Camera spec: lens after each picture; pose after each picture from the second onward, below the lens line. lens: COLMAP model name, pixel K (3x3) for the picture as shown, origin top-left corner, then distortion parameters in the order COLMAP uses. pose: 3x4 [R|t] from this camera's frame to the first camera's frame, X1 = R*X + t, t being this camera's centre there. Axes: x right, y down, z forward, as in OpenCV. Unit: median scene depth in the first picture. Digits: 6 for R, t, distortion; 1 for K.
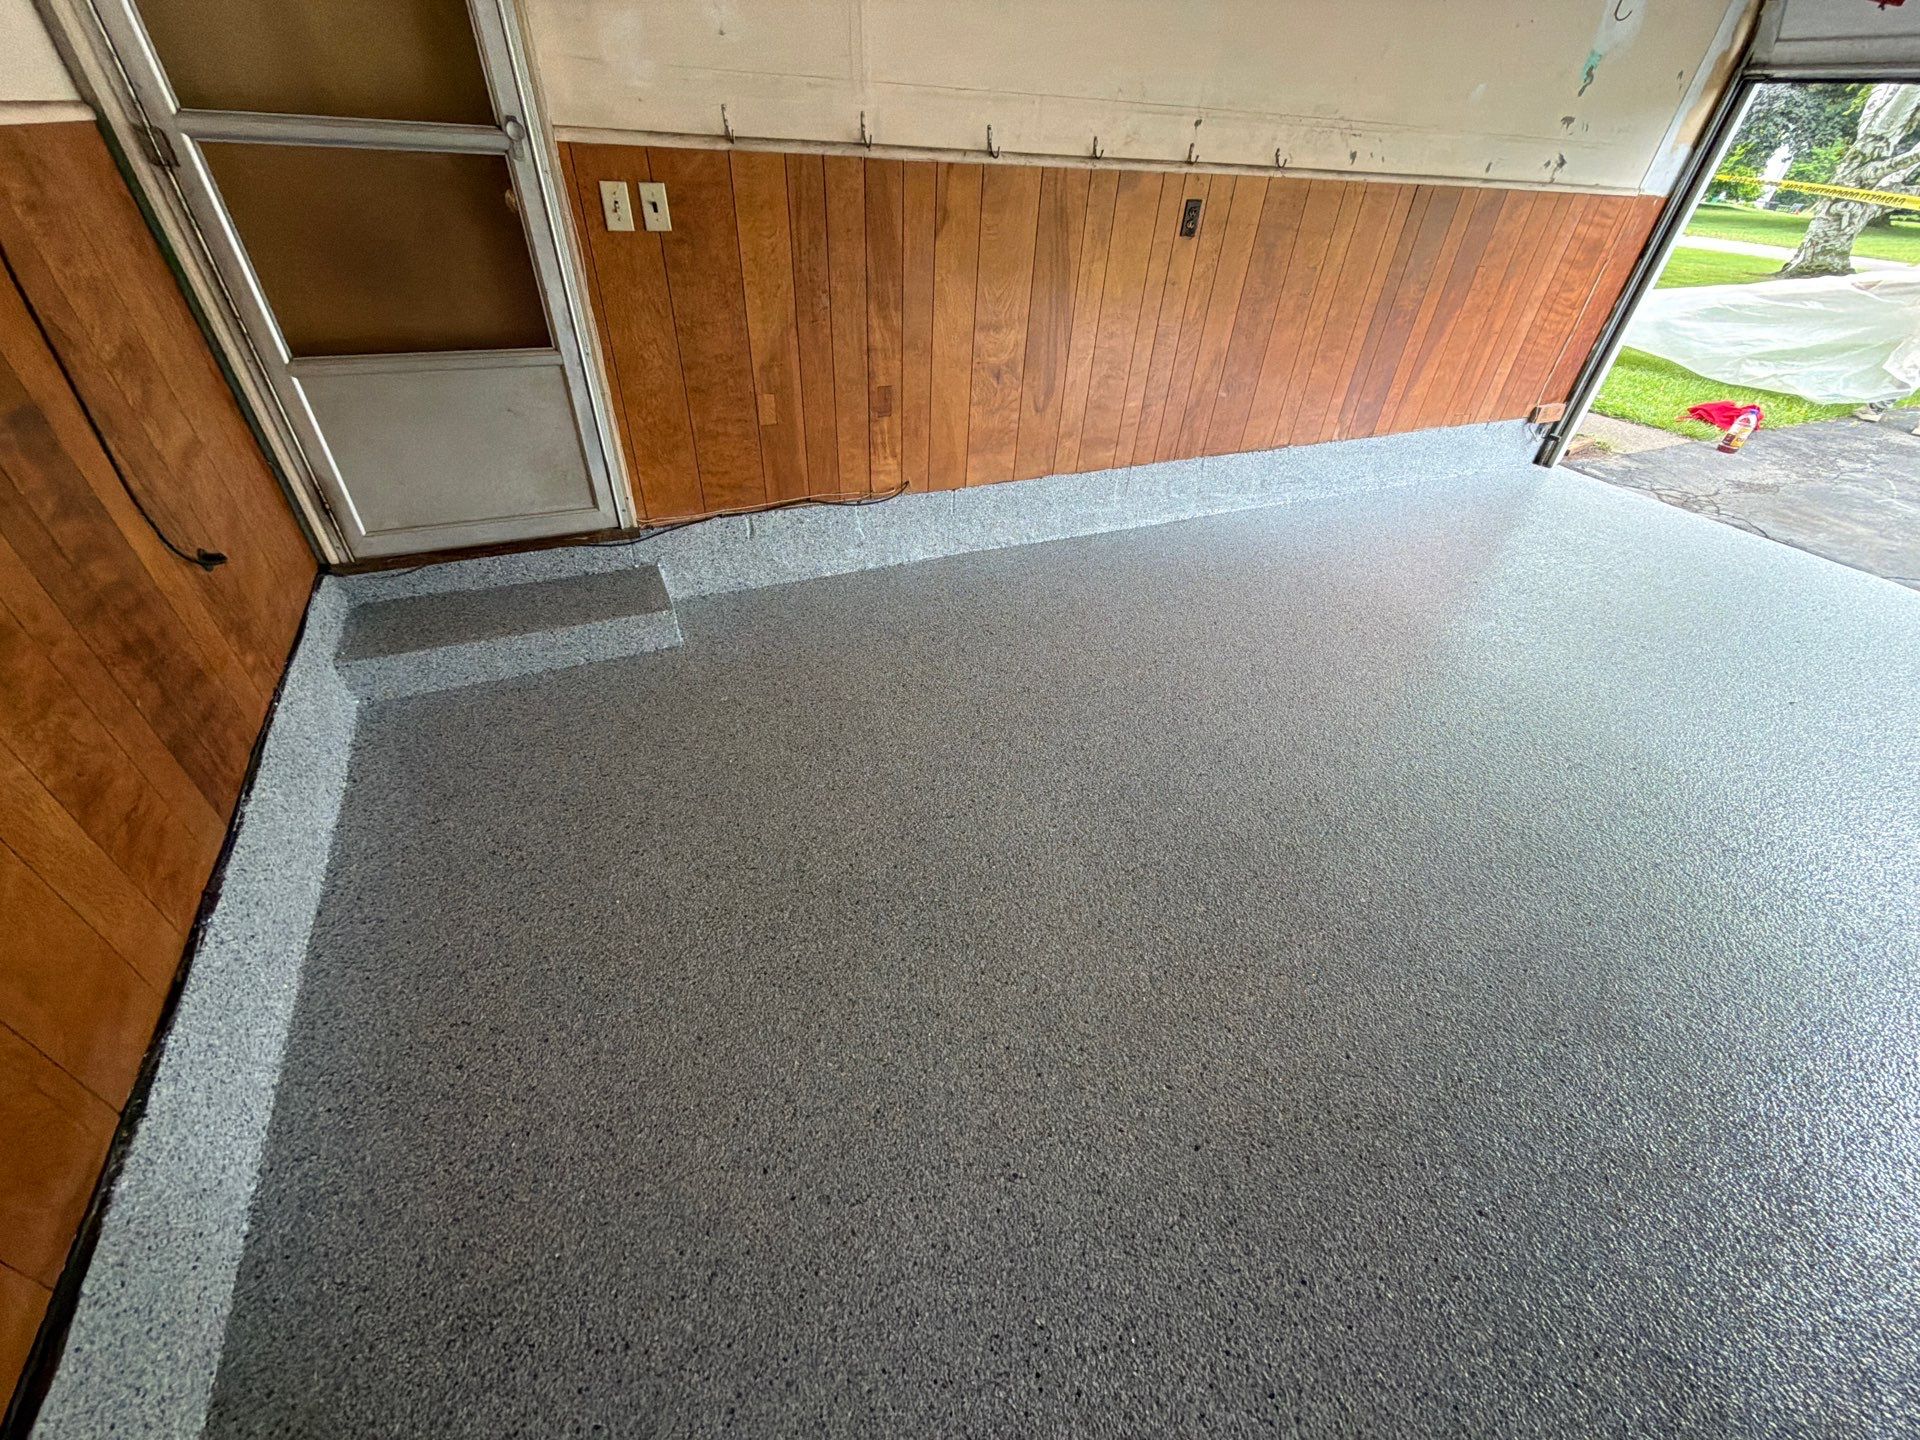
lens RADIAL K [[769.5, 0, 961.8], [0, 769.5, 720.9], [0, 0, 1]] dist [-0.002147, 0.000592]
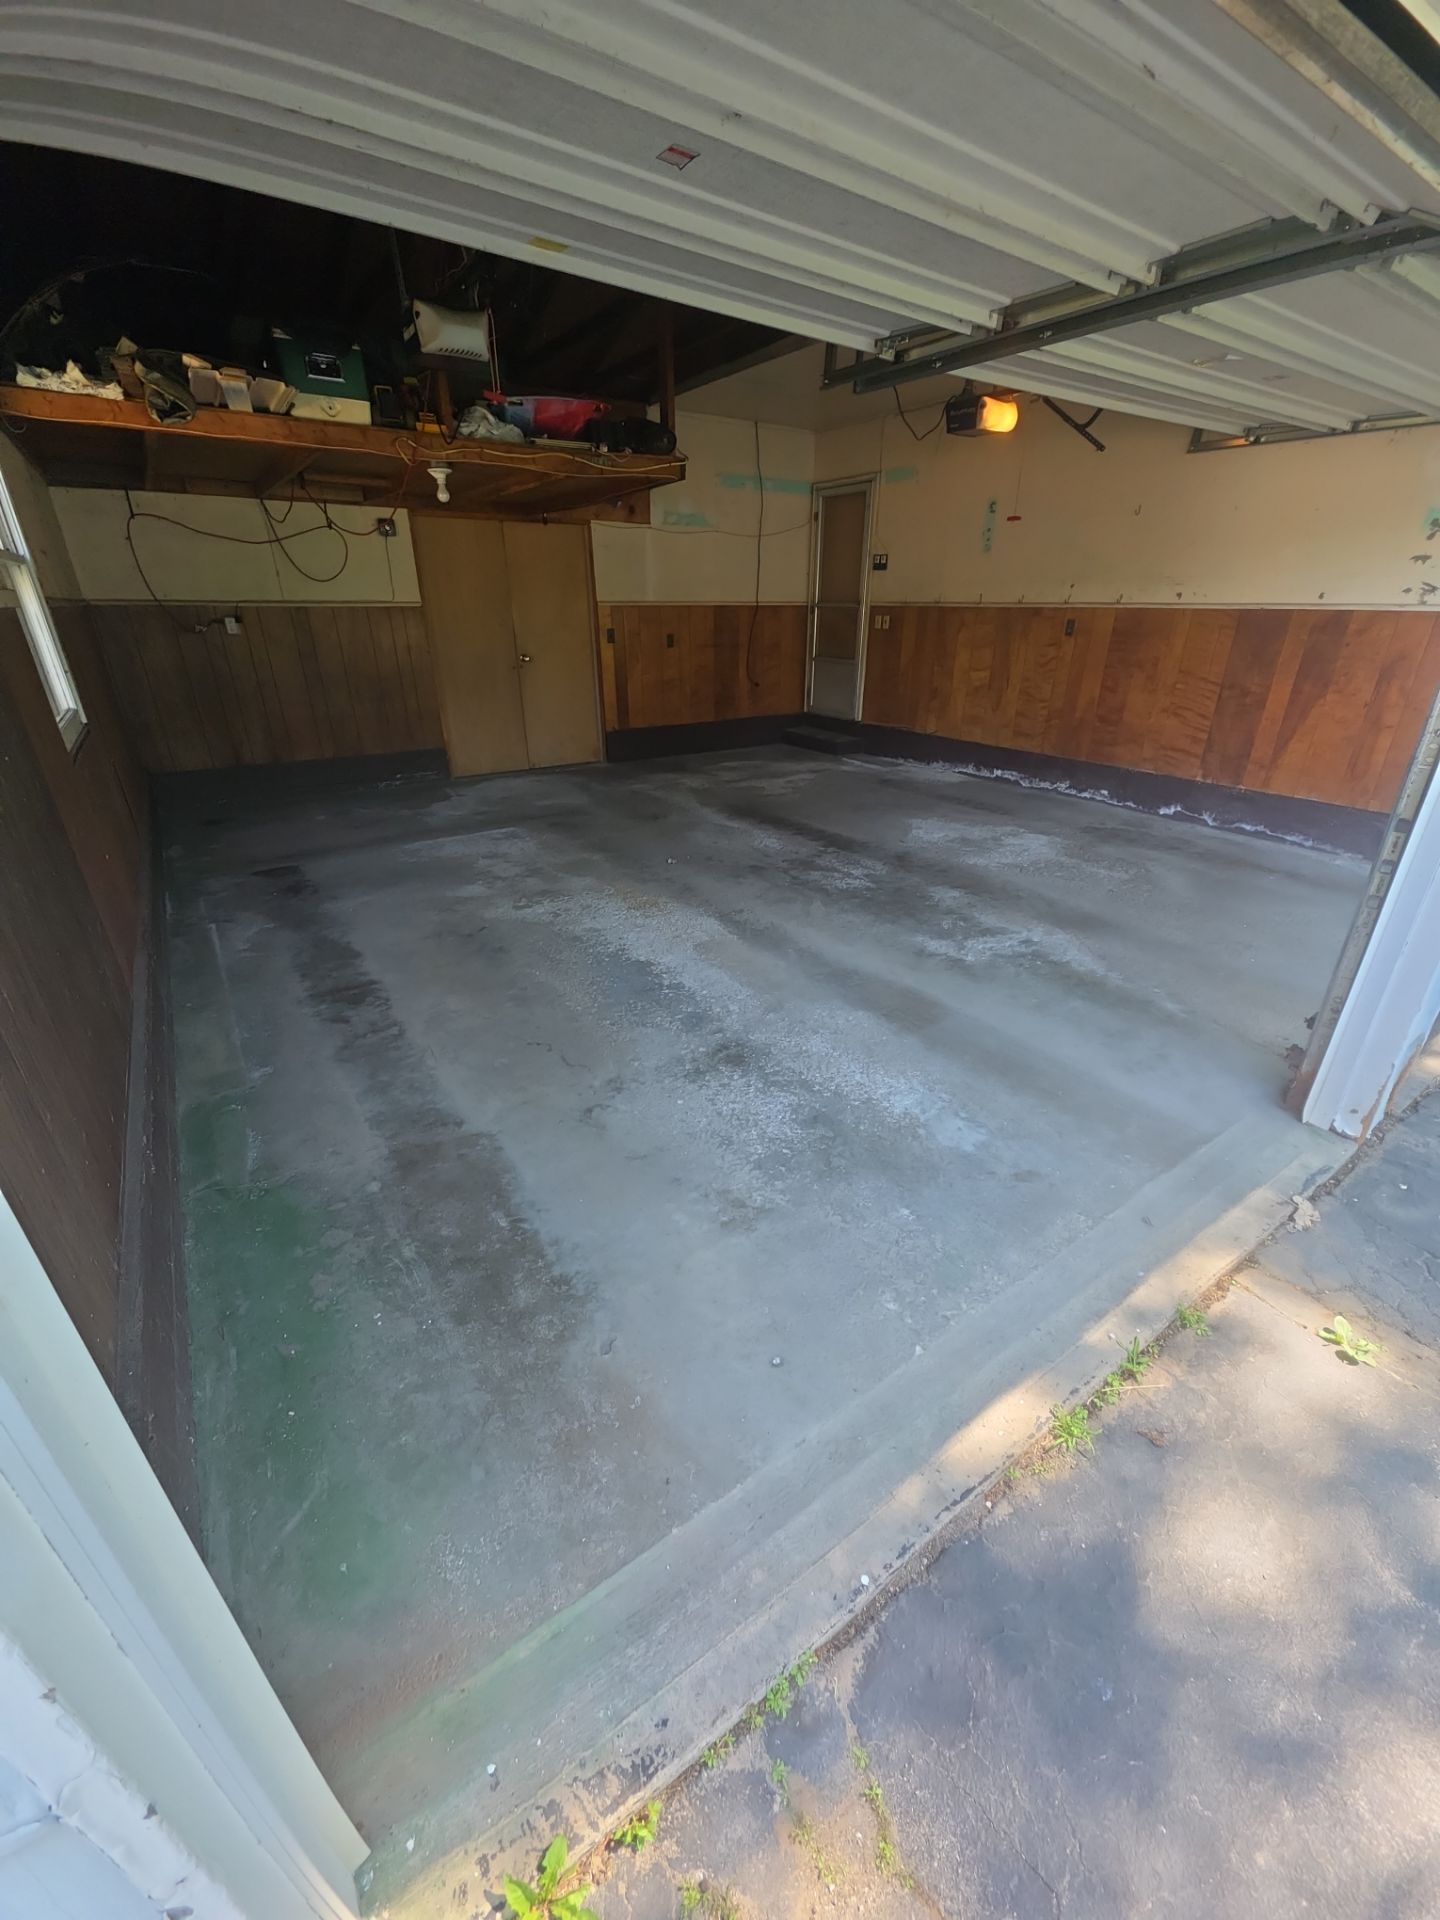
lens RADIAL K [[766.1, 0, 736.7], [0, 766.1, 968.8], [0, 0, 1]] dist [0.003021, -0.002780]
pose [[0.164984, 0.376741, -0.911508, 2.325172], [-0.600403, 0.771570, 0.210228, 0.134254], [0.782494, 0.512588, 0.353494, 0.070862]]
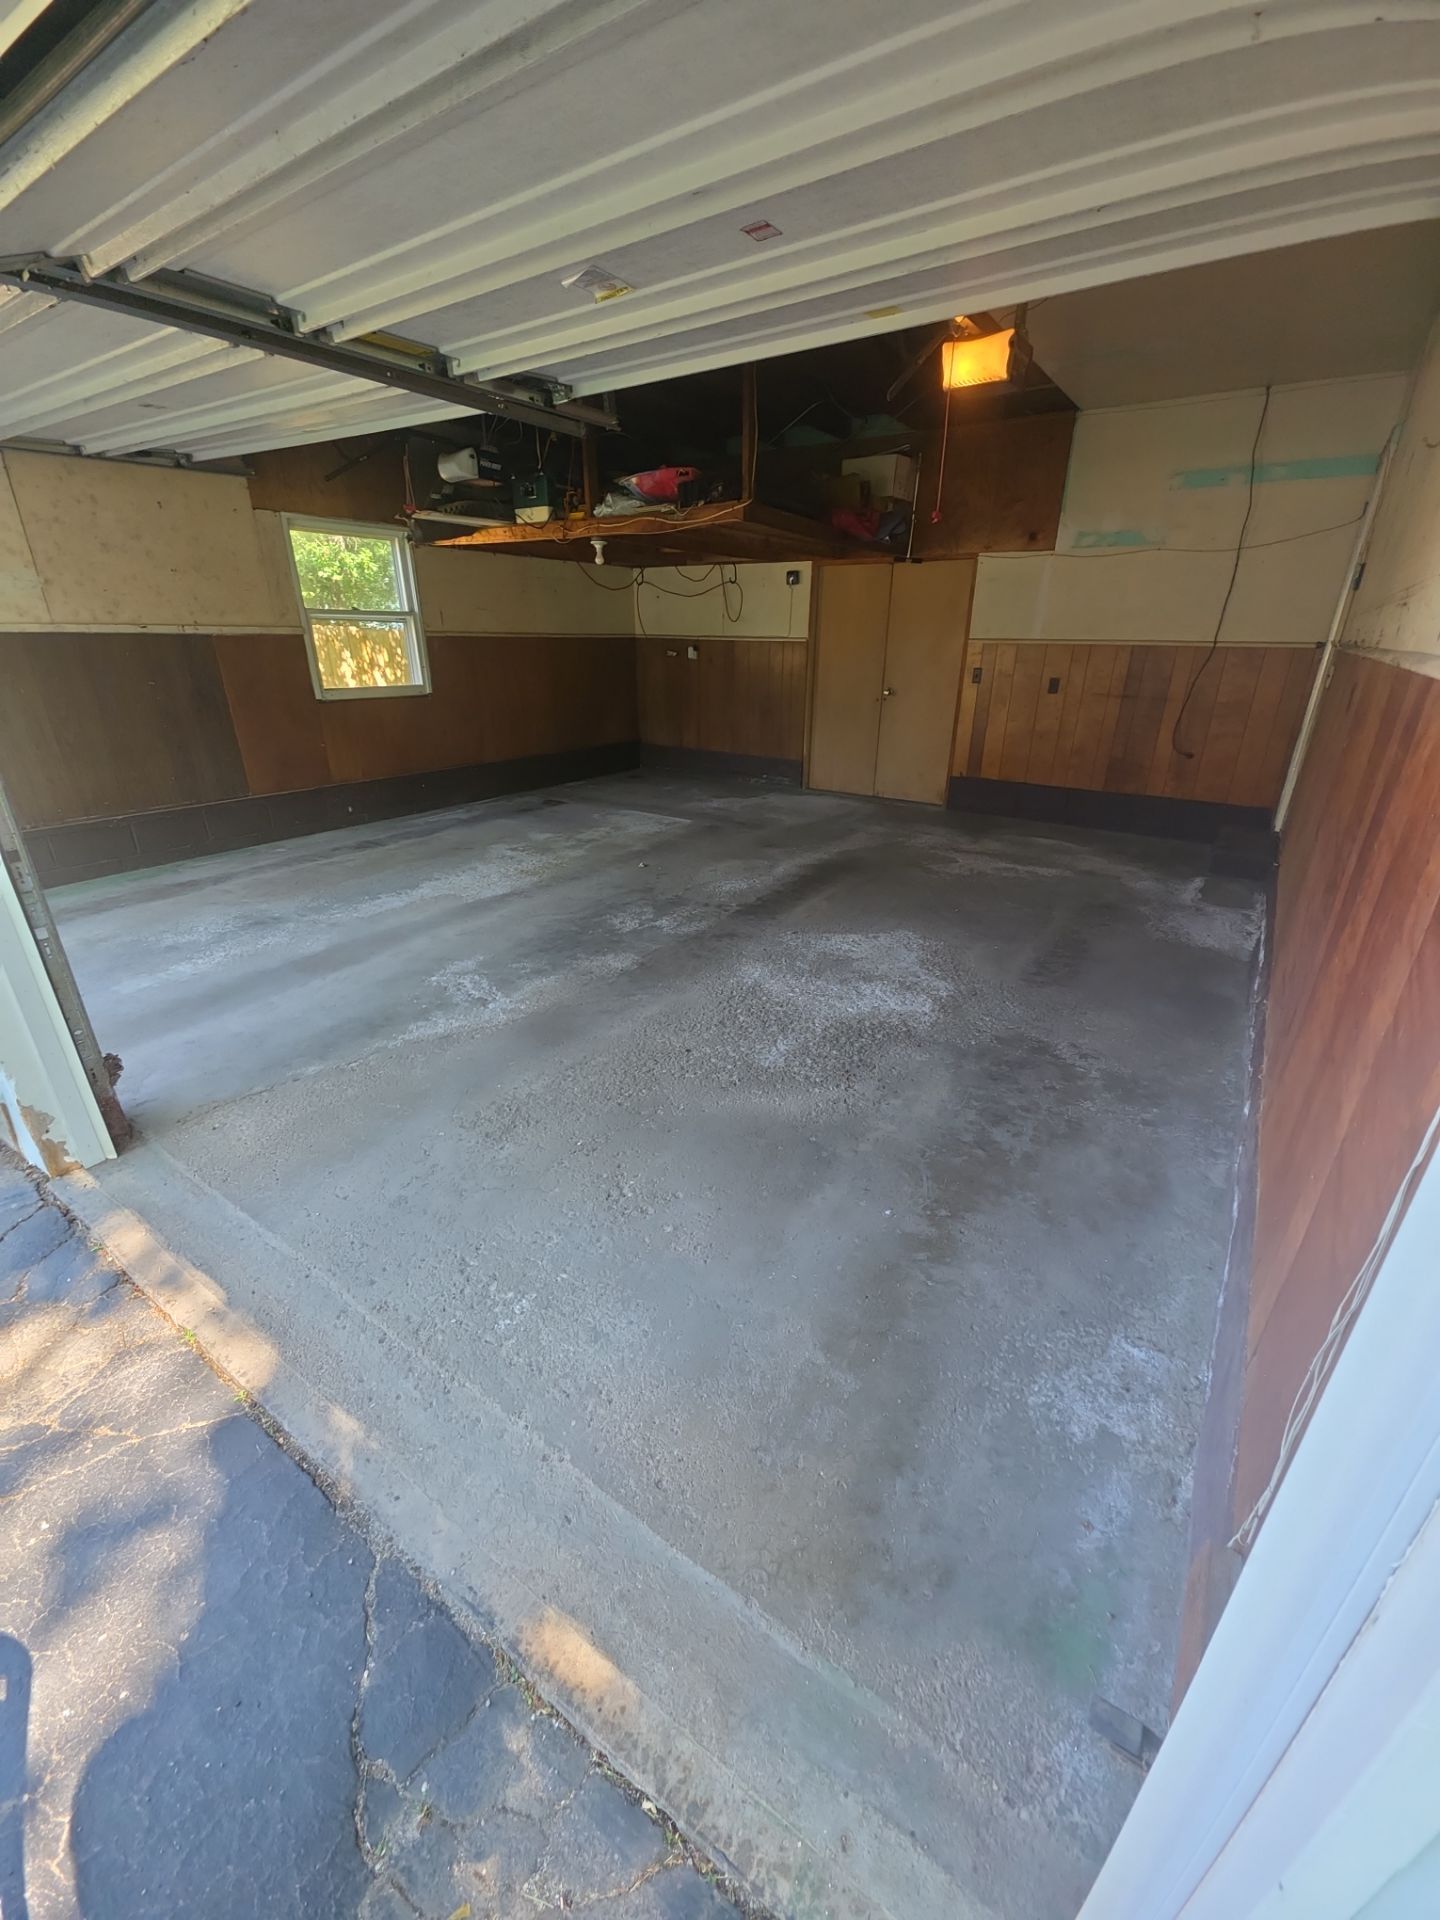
lens RADIAL K [[766.1, 0, 726.3], [0, 766.1, 968.3], [0, 0, 1]] dist [0.003021, -0.002780]
pose [[-0.862328, 0.143466, -0.485601, 1.489915], [-0.353843, 0.515256, 0.780581, -0.954106], [0.362196, 0.844943, -0.393555, 1.385750]]
